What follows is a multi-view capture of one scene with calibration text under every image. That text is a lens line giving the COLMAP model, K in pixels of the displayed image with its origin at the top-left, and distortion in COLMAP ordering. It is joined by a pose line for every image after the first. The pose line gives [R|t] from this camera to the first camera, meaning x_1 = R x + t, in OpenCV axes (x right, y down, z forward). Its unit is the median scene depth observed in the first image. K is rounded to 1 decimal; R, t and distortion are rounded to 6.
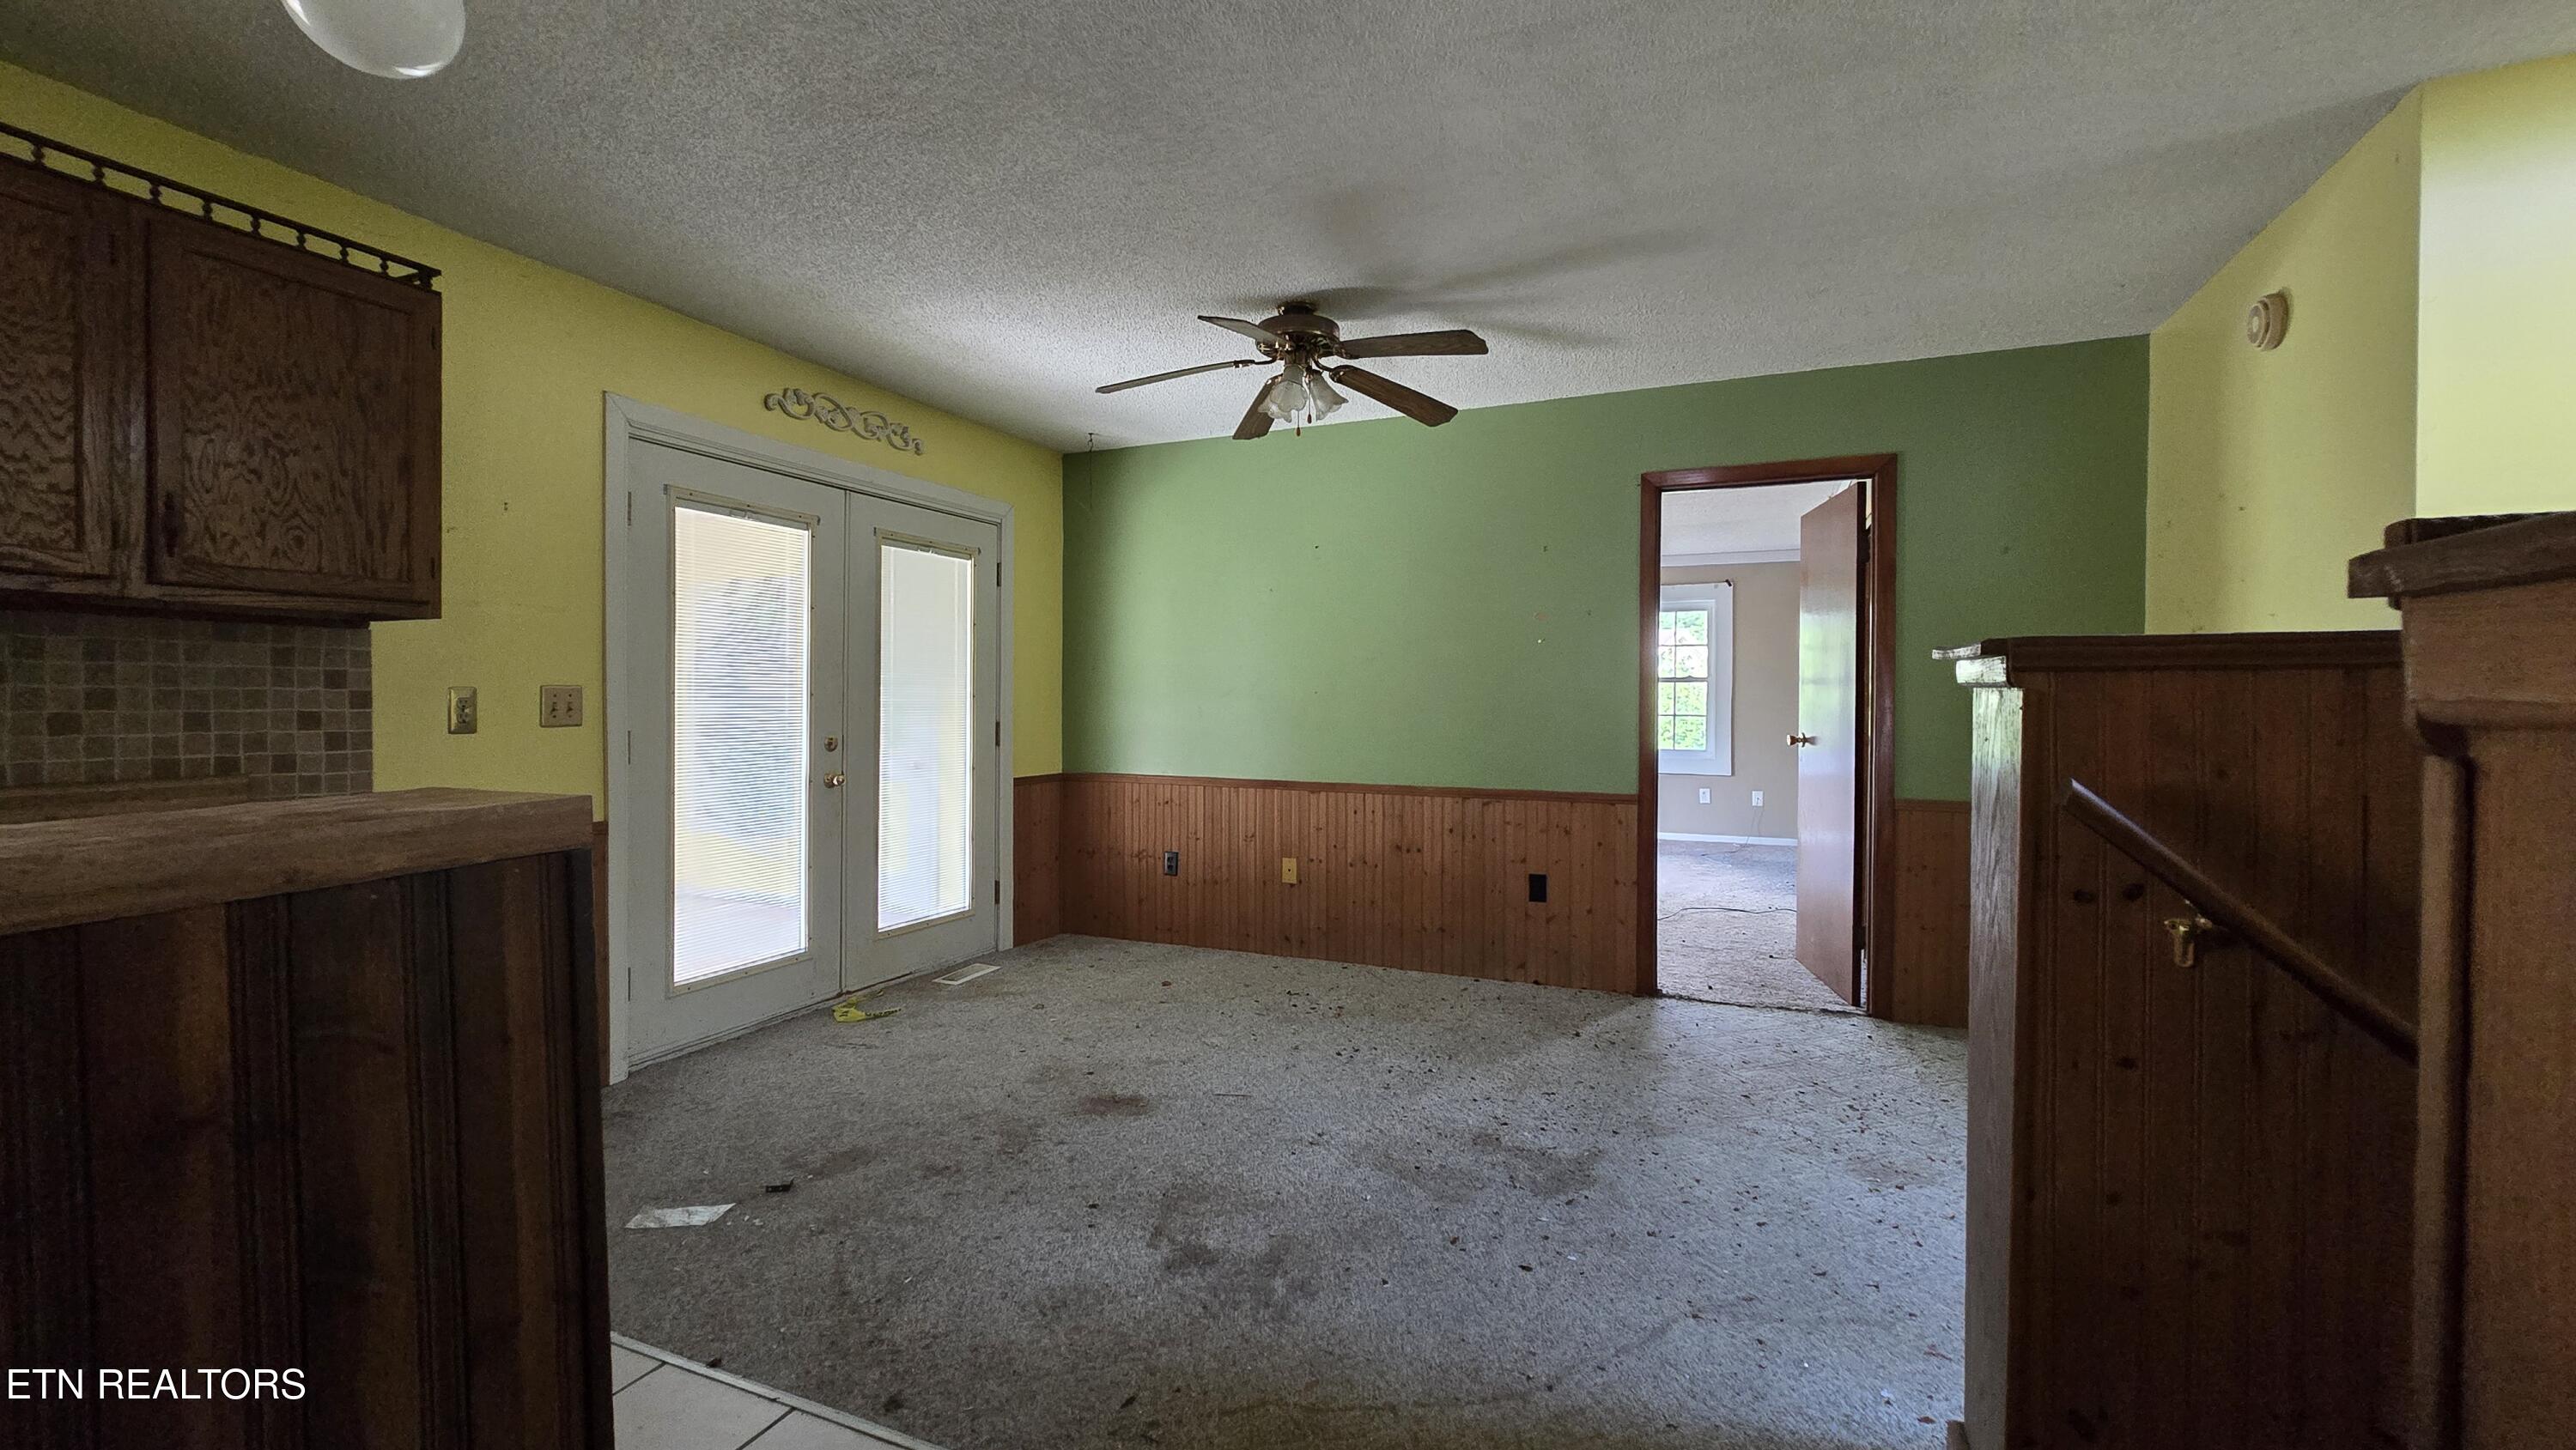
lens RADIAL K [[1061.8, 0, 1276.4], [0, 1061.8, 713.3], [0, 0, 1]] dist [-0.002602, -0.000138]
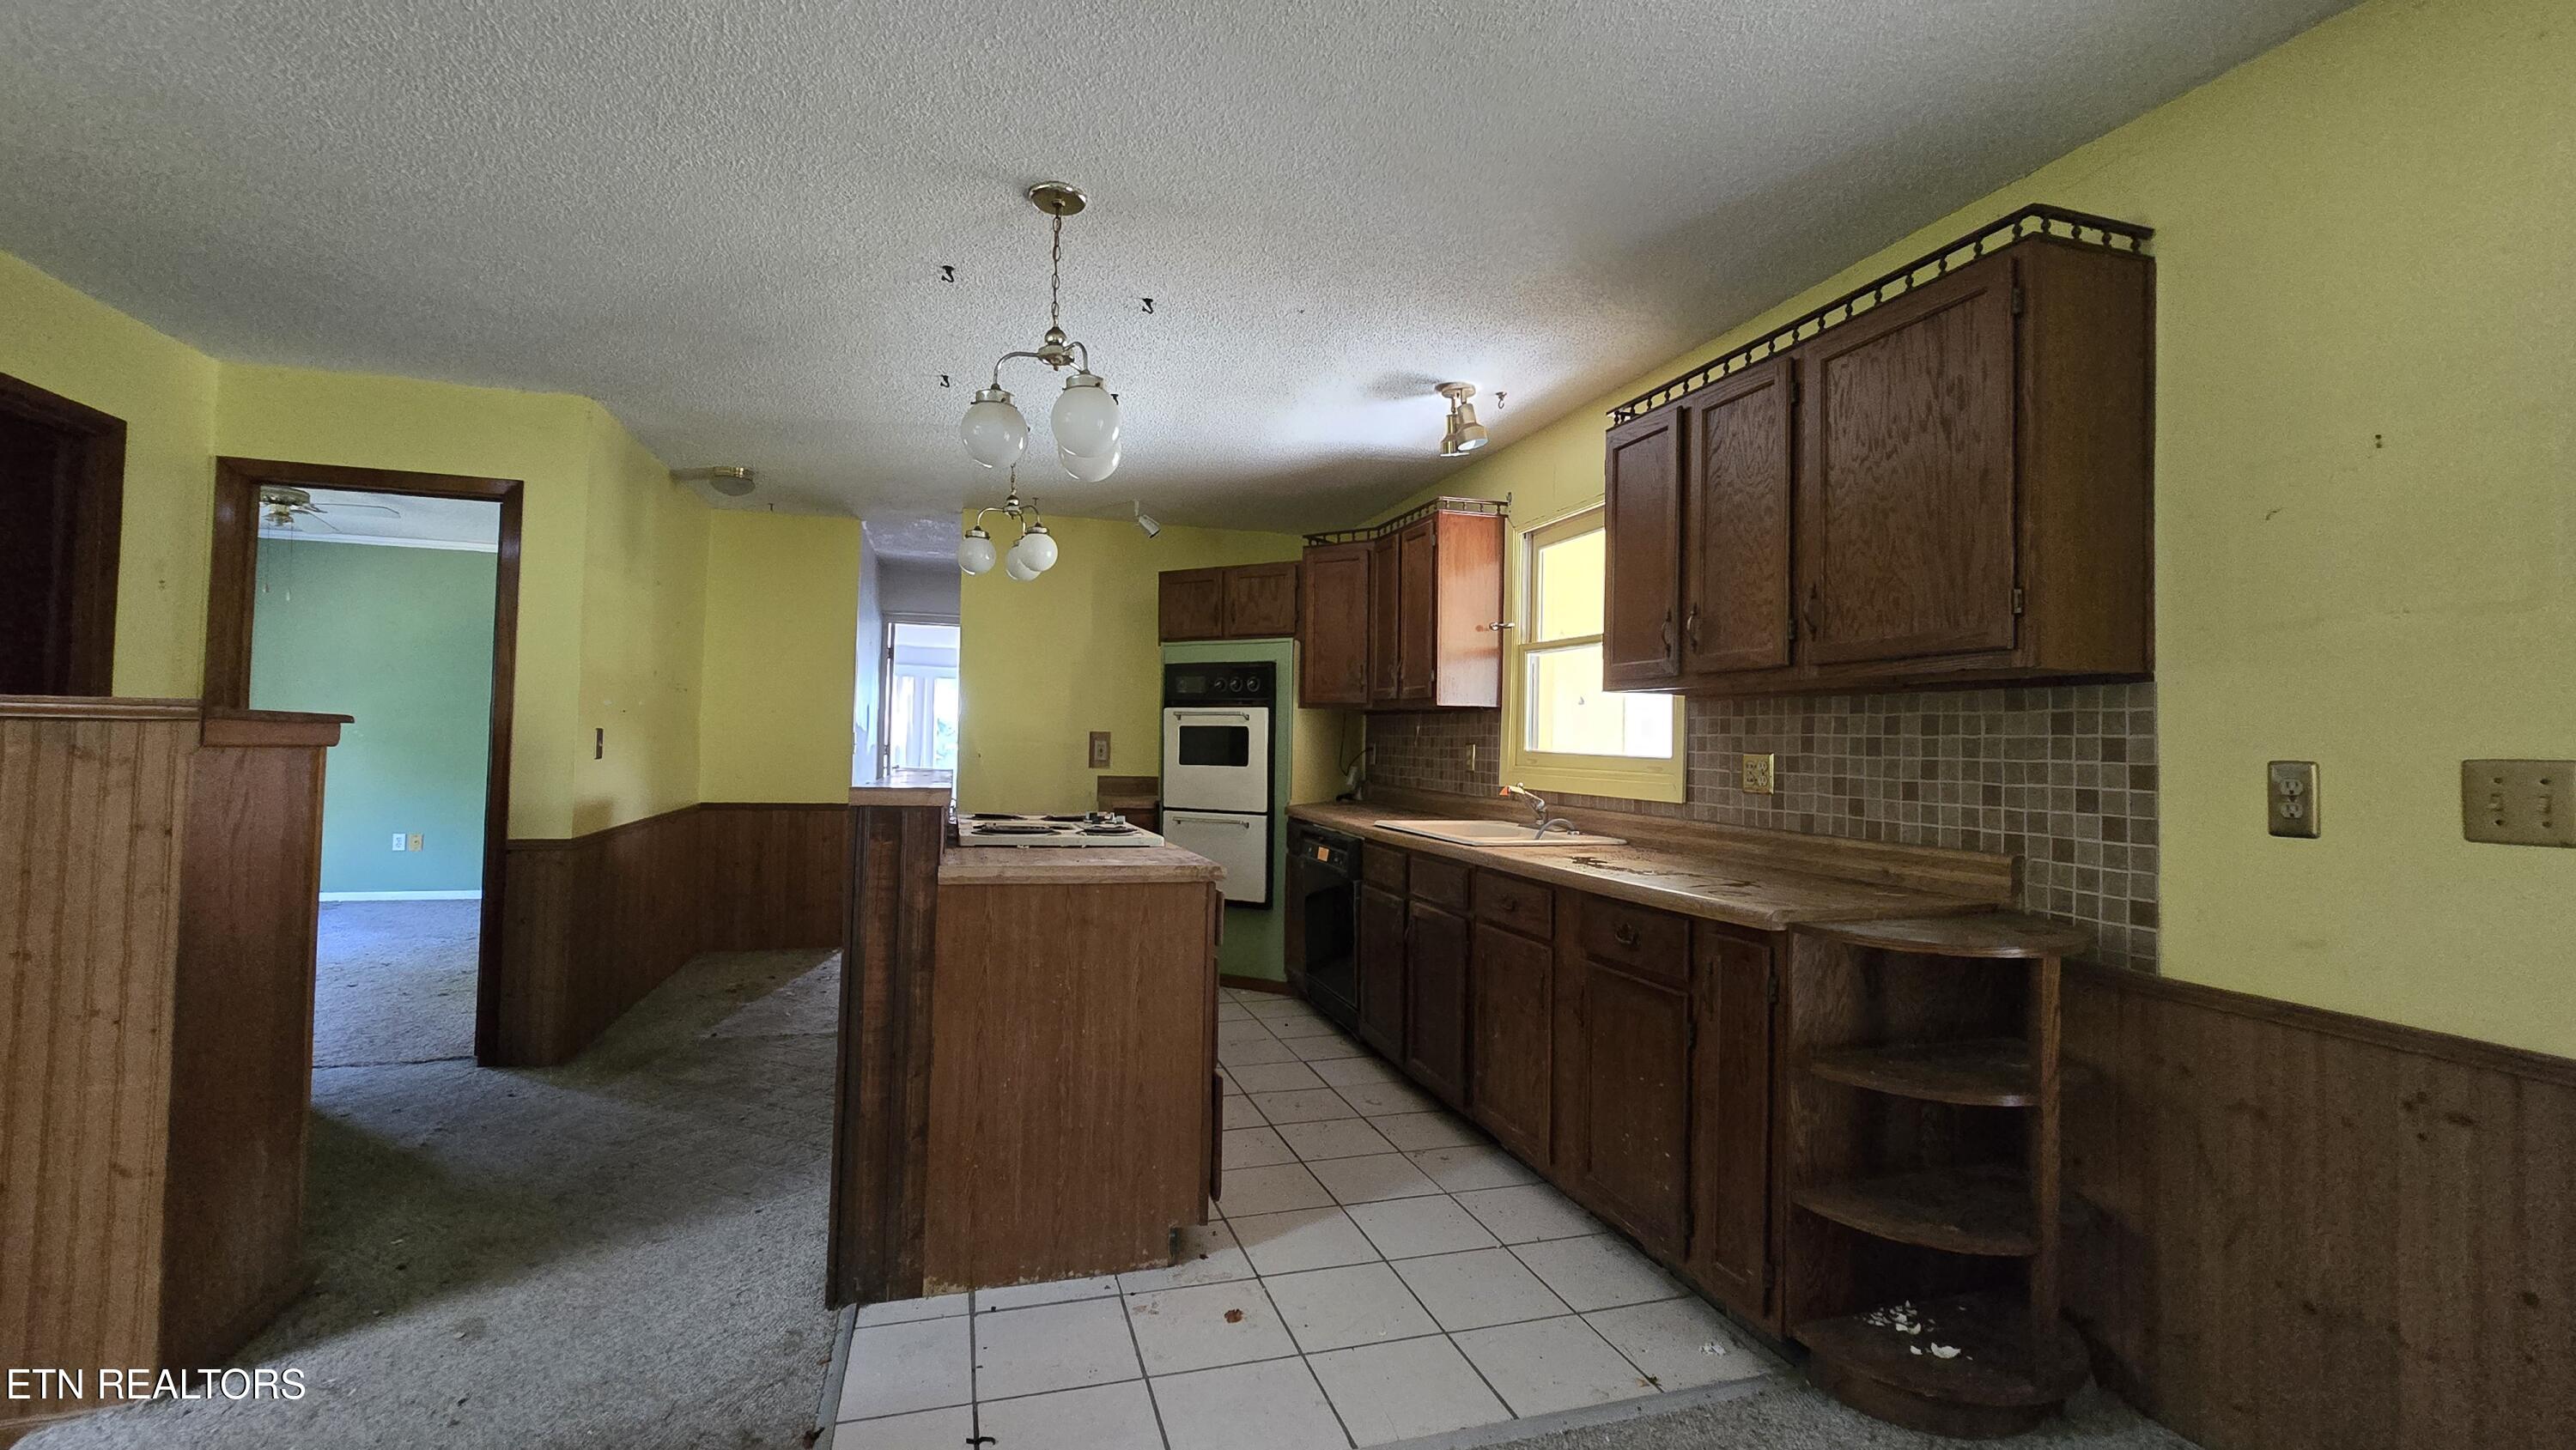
lens RADIAL K [[1061.8, 0, 1276.4], [0, 1061.8, 713.3], [0, 0, 1]] dist [-0.002602, -0.000138]
pose [[-0.762211, -0.029487, -0.646657, 0.091051], [-0.024549, 0.999560, -0.016643, -0.031250], [0.646863, 0.003189, -0.762600, 1.198387]]
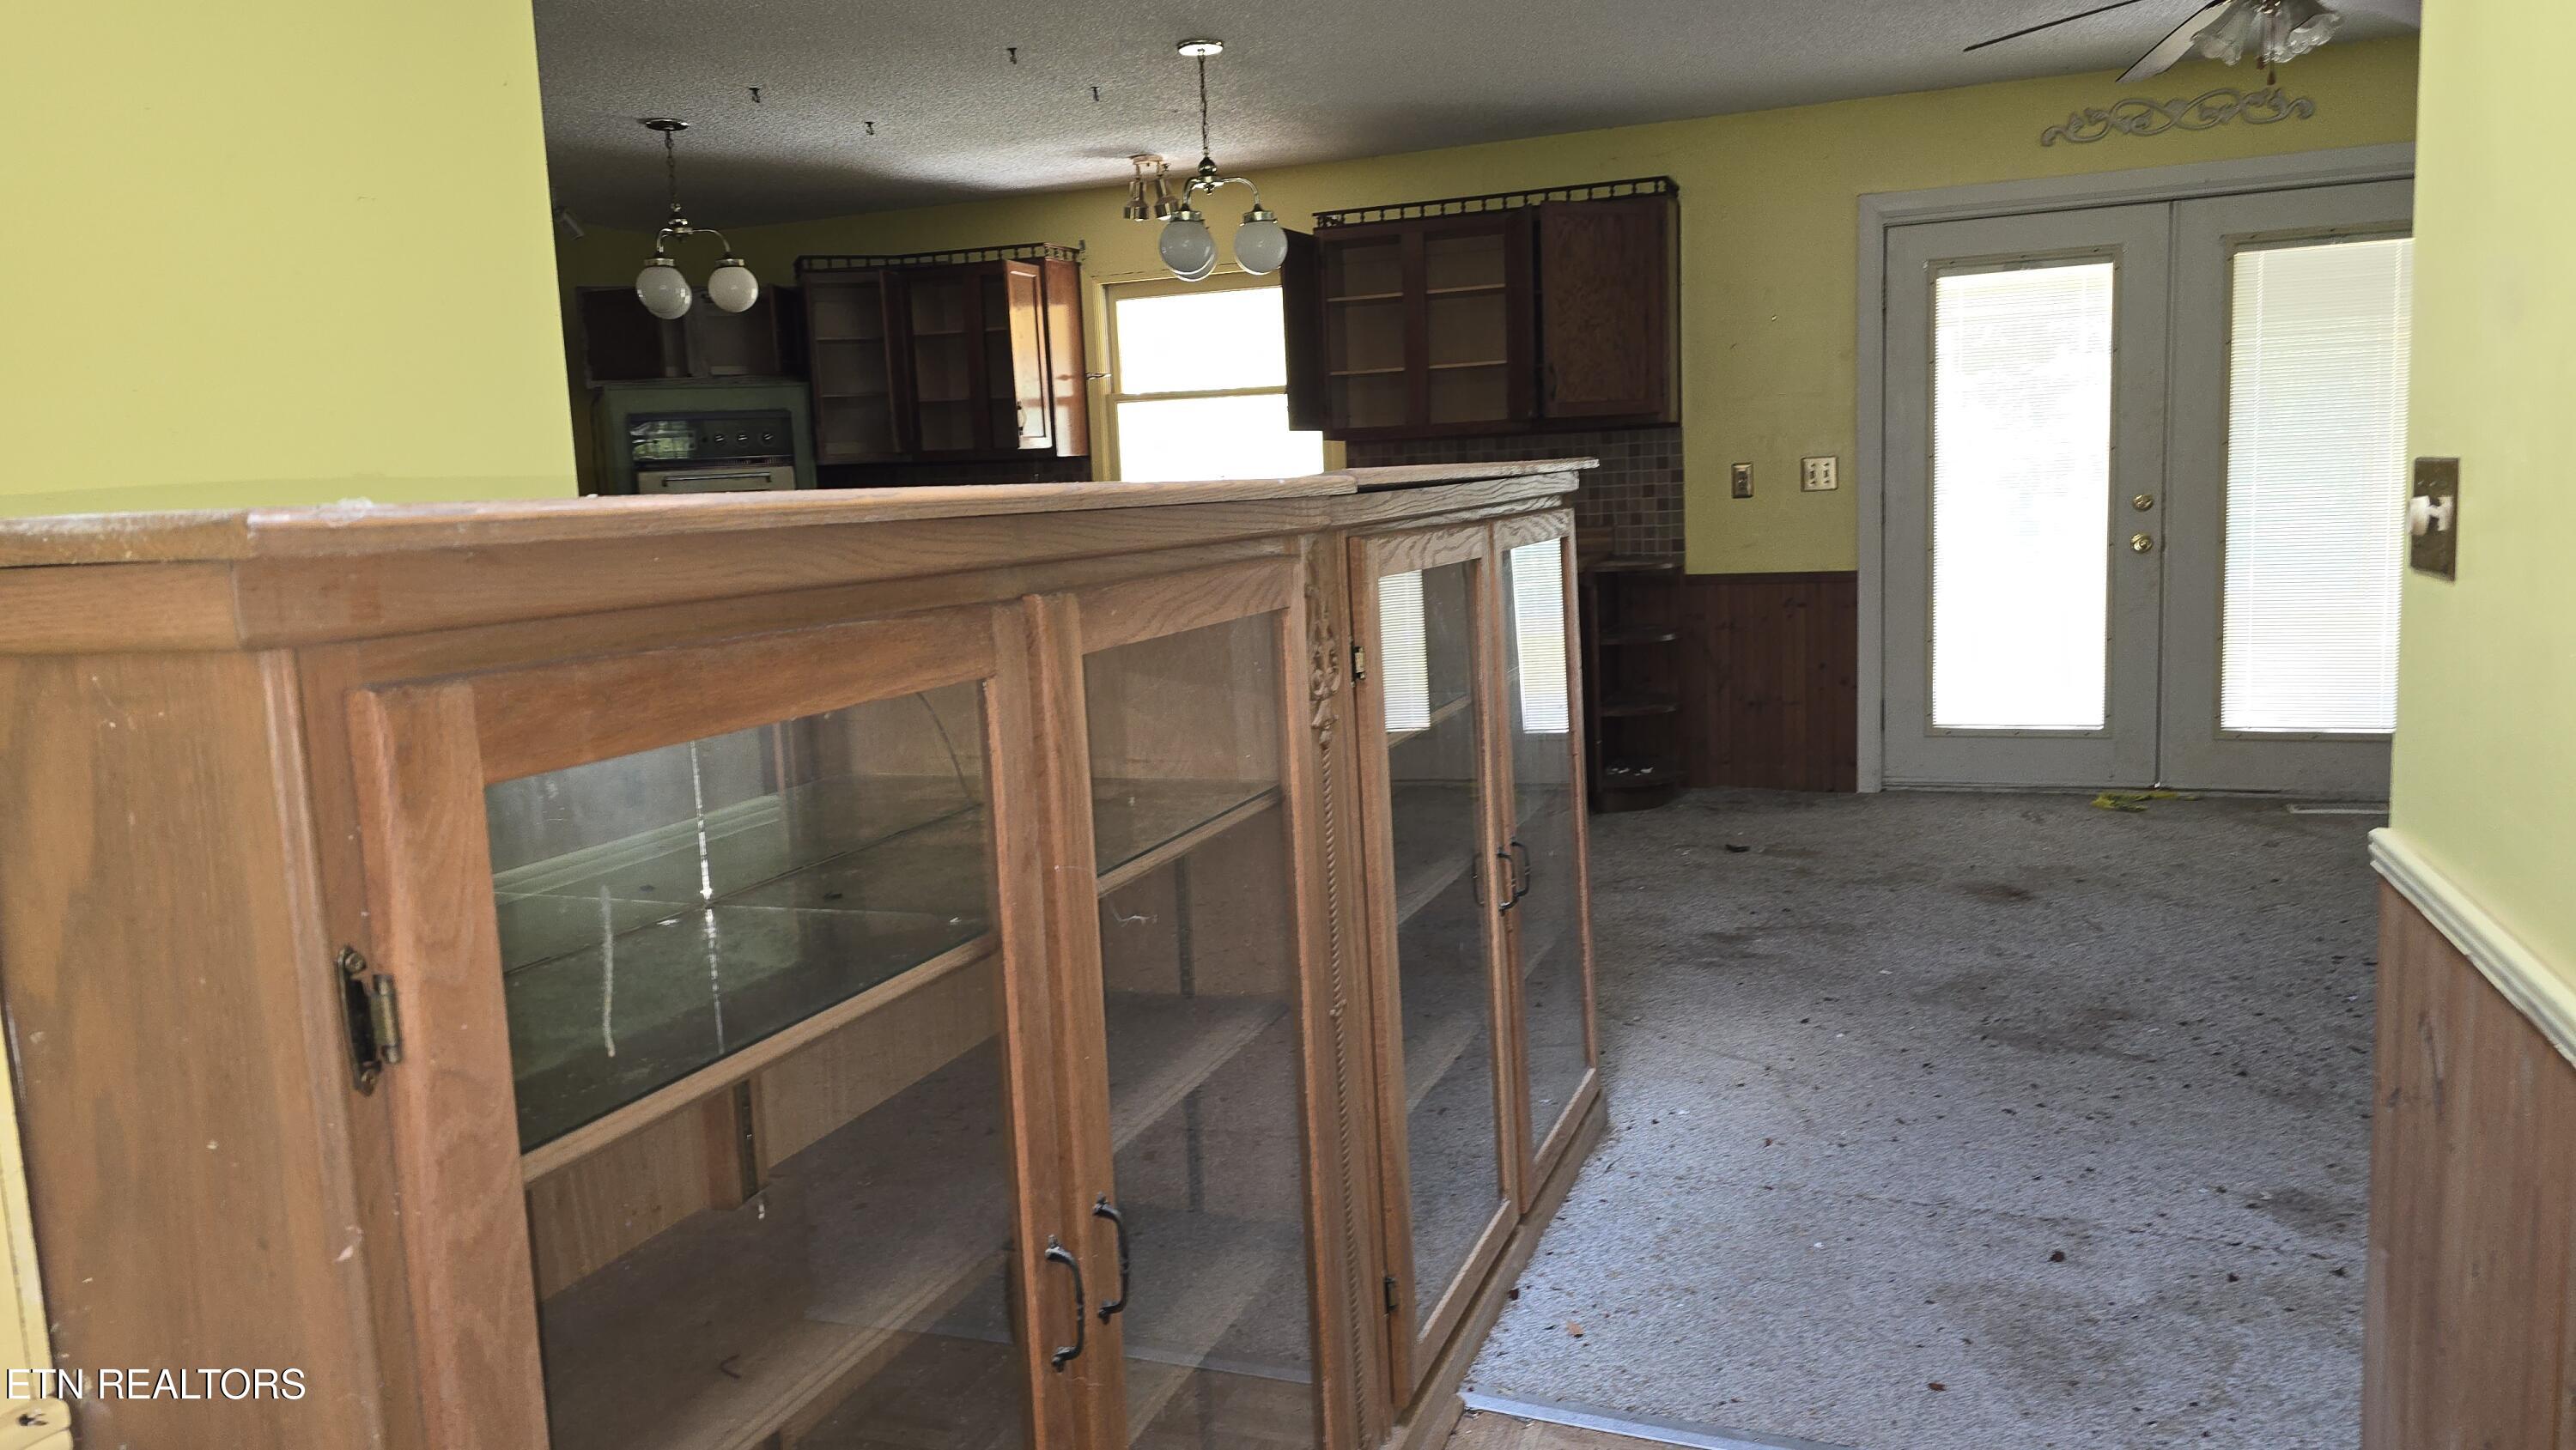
lens RADIAL K [[1768.2, 0, 1288.0], [0, 1768.2, 725.0], [0, 0, 1]] dist [0.082673, -0.113495]
pose [[0.038380, 0.138064, -0.989679, 1.654993], [0.037236, 0.989524, 0.139487, -0.035951], [0.998569, -0.042205, 0.032837, 0.367995]]
